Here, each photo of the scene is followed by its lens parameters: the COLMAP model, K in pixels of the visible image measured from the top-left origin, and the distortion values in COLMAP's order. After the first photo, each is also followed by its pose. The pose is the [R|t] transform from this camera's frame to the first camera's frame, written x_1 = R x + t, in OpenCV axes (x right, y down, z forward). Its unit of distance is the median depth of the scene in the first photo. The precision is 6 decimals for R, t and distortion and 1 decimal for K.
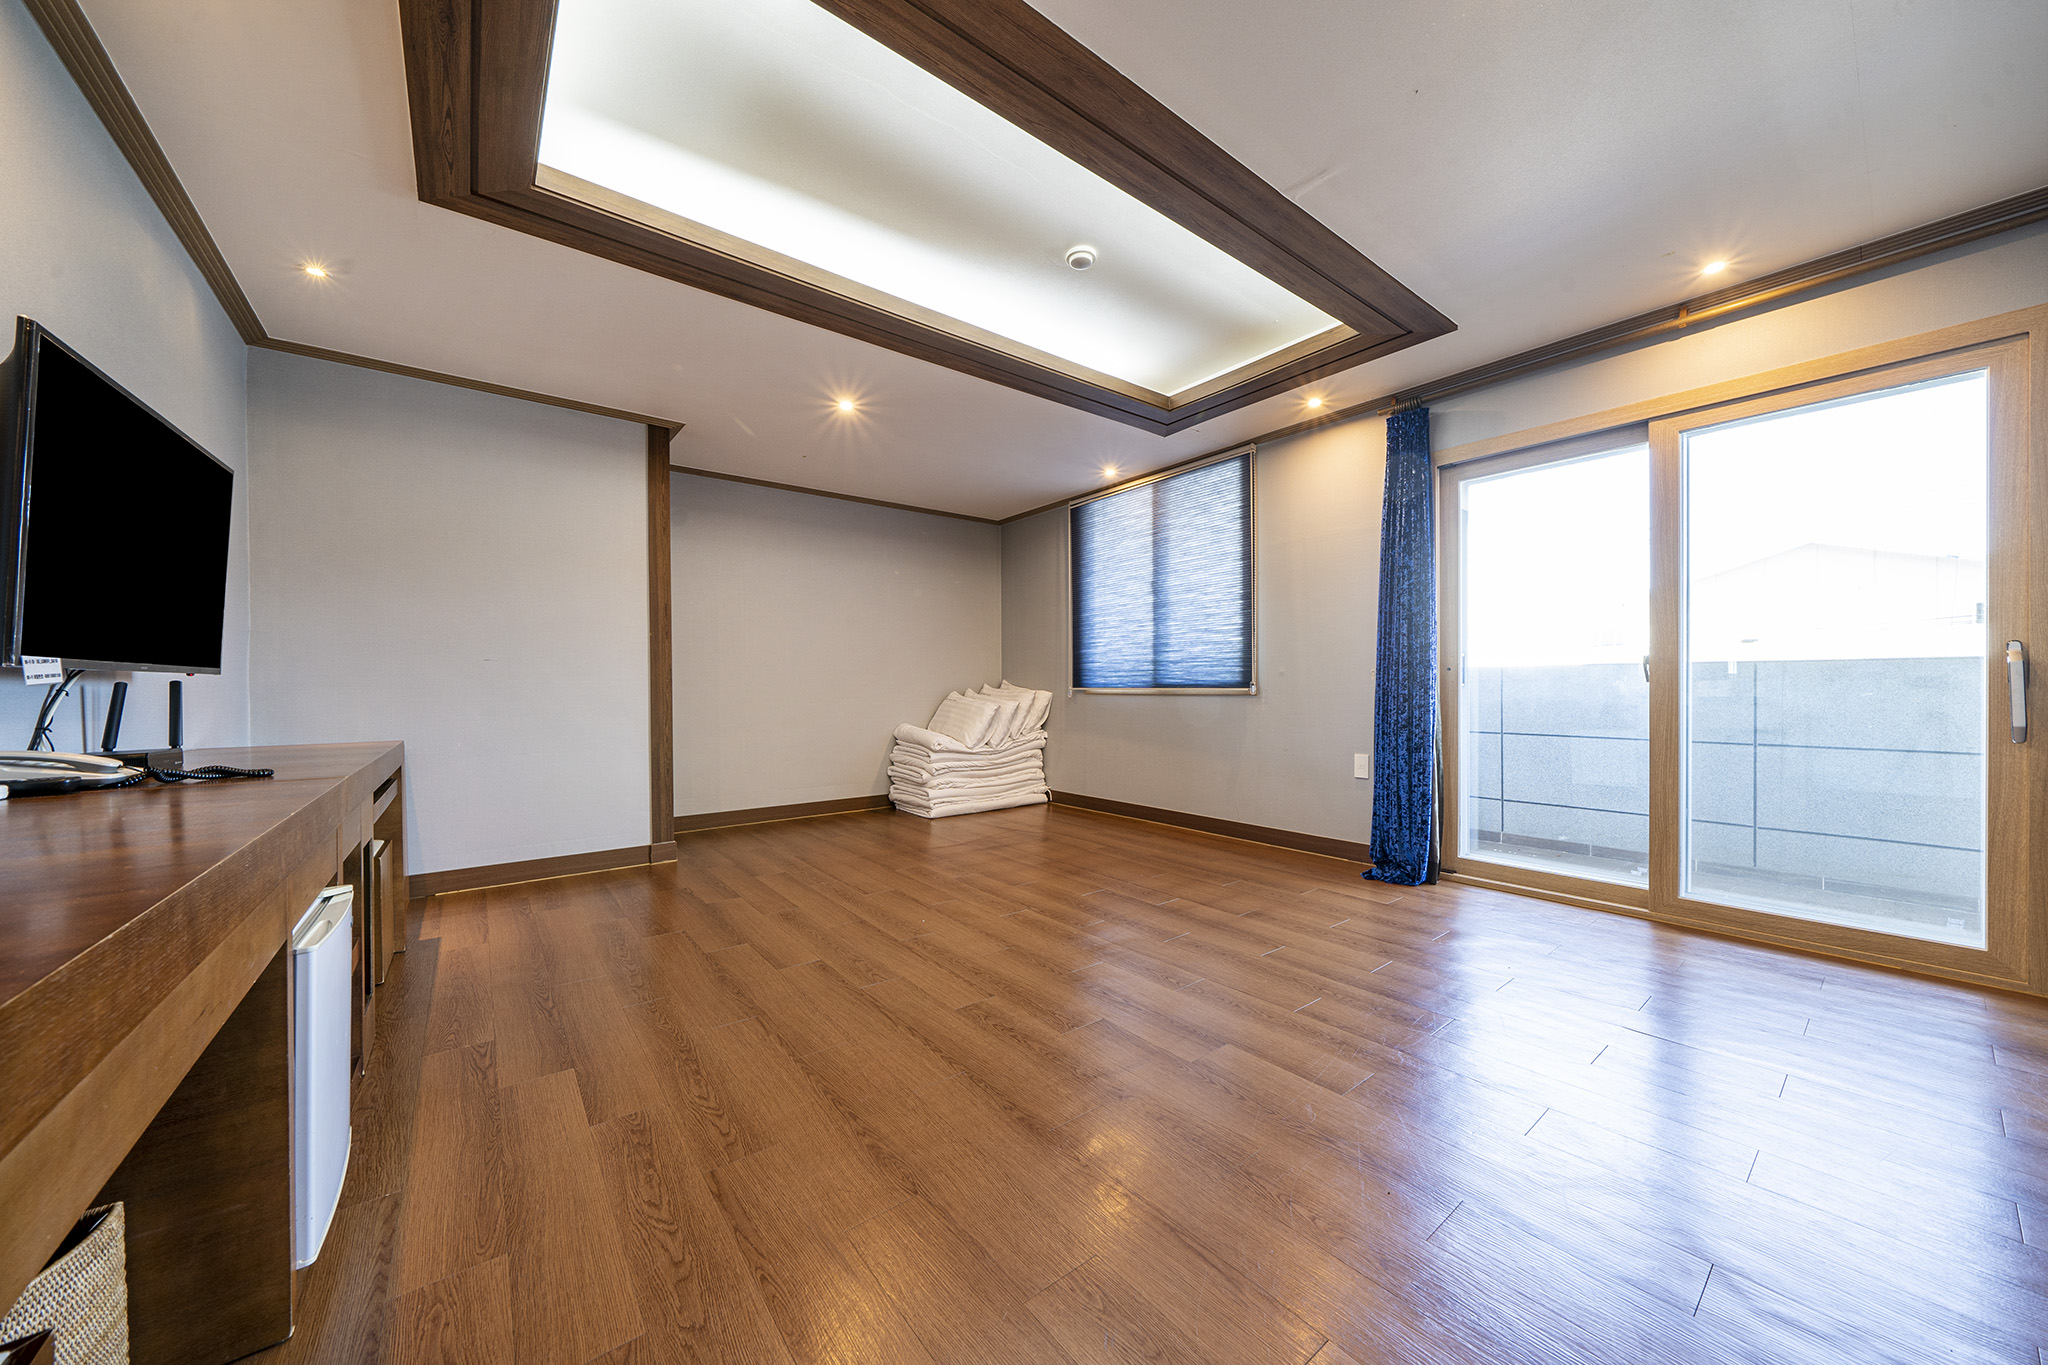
lens RADIAL K [[702.1, 0, 1025.2], [0, 702.1, 689.2], [0, 0, 1]] dist [0.000669, 0.000071]
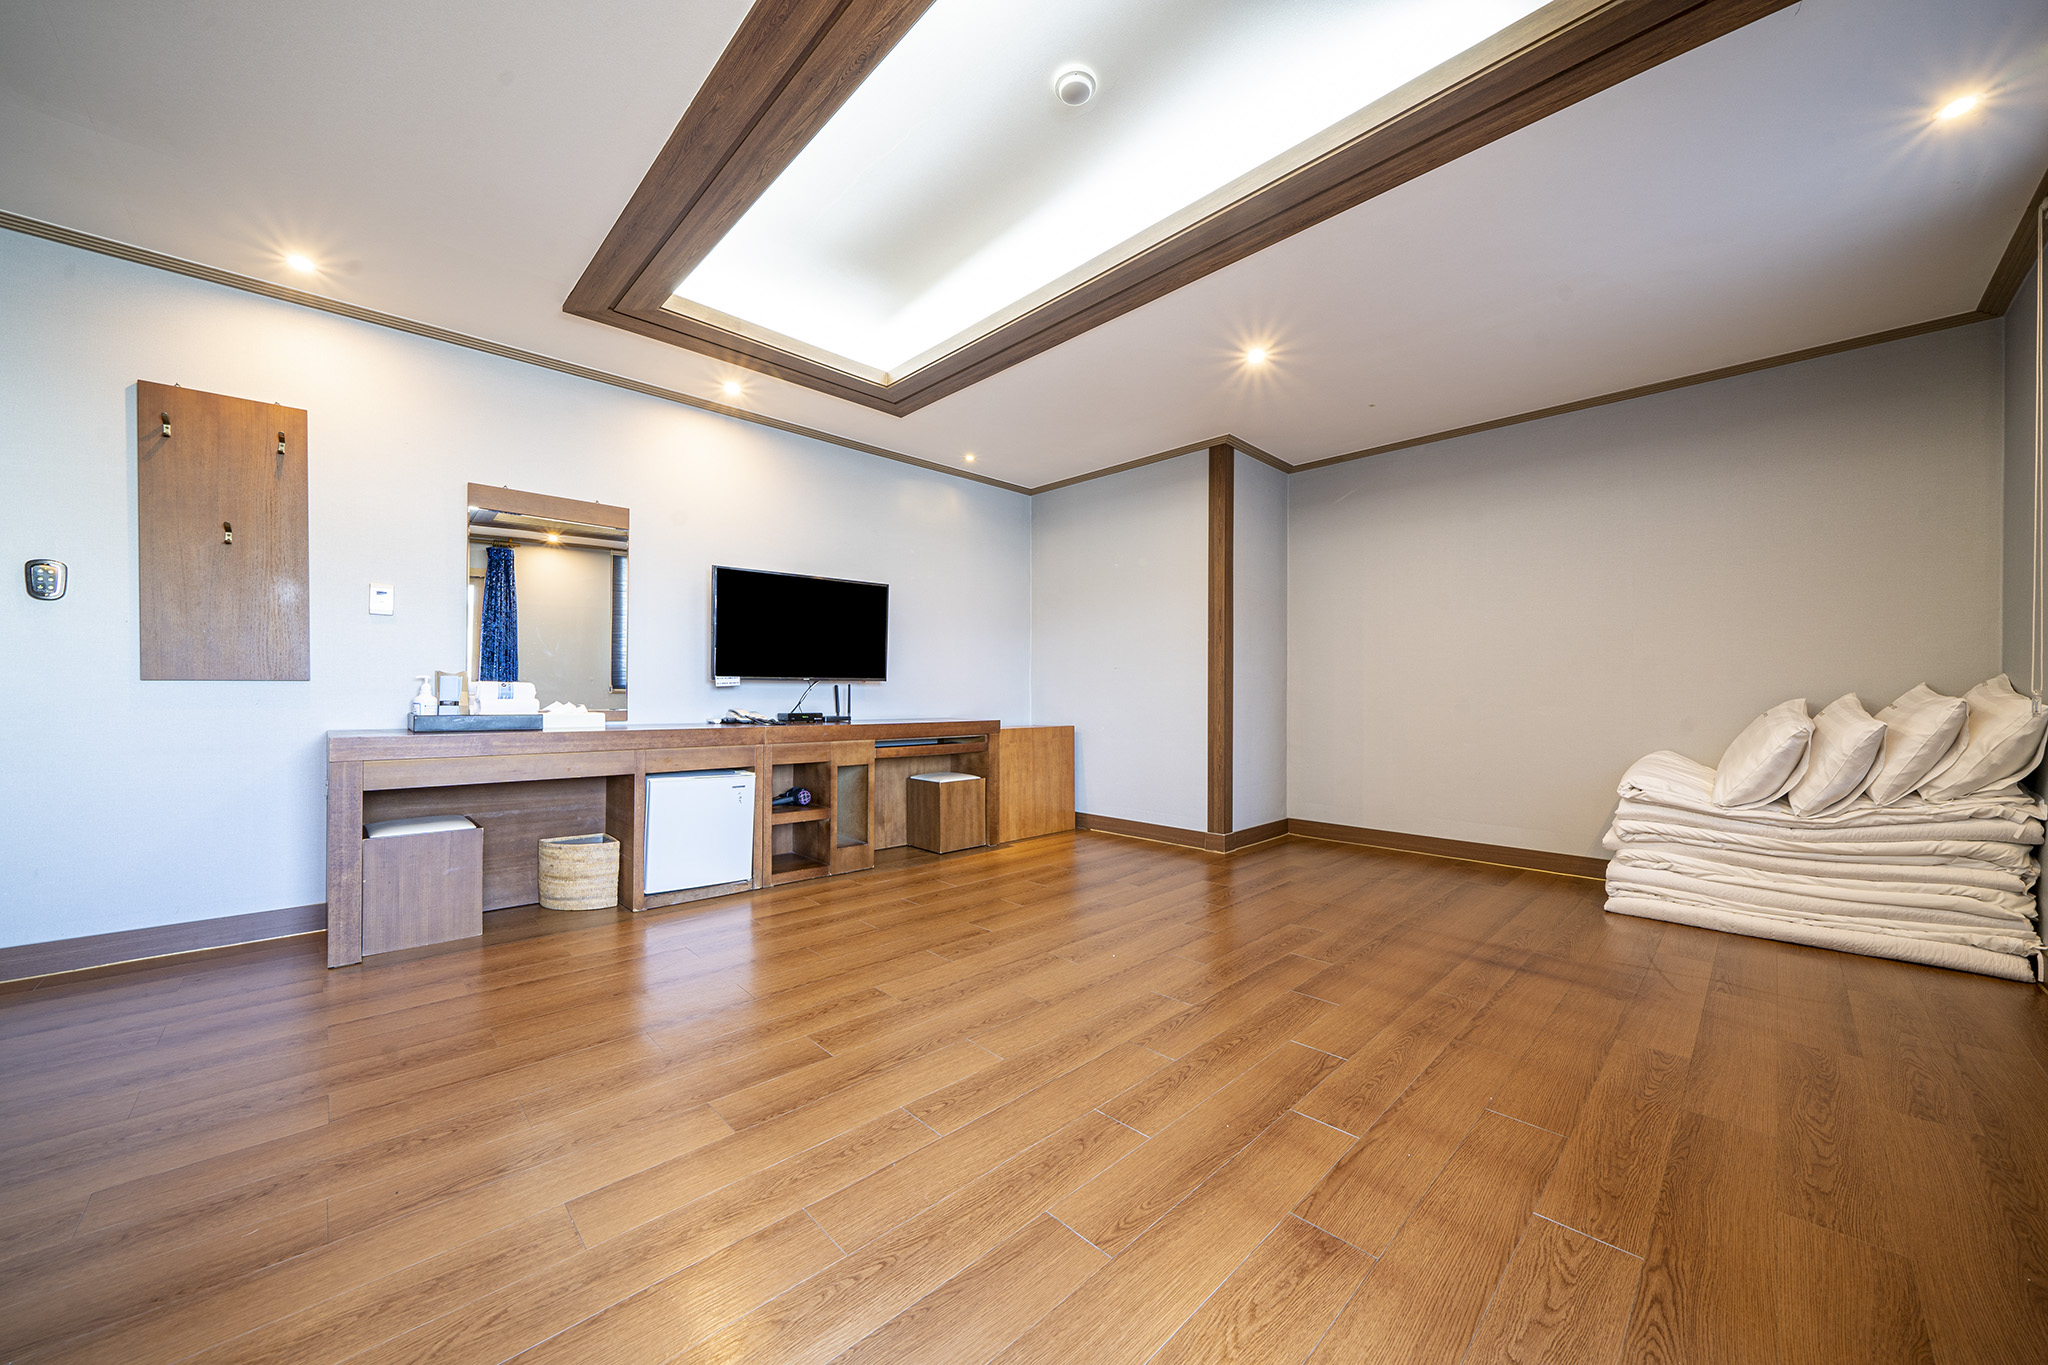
lens RADIAL K [[732.4, 0, 1046.2], [0, 732.4, 690.2], [0, 0, 1]] dist [-0.000881, -0.000161]
pose [[0.118987, -0.000110, -0.992896, 0.599813], [-0.006099, 0.999981, -0.000842, 0.002376], [0.992877, 0.006156, 0.118984, 0.650614]]
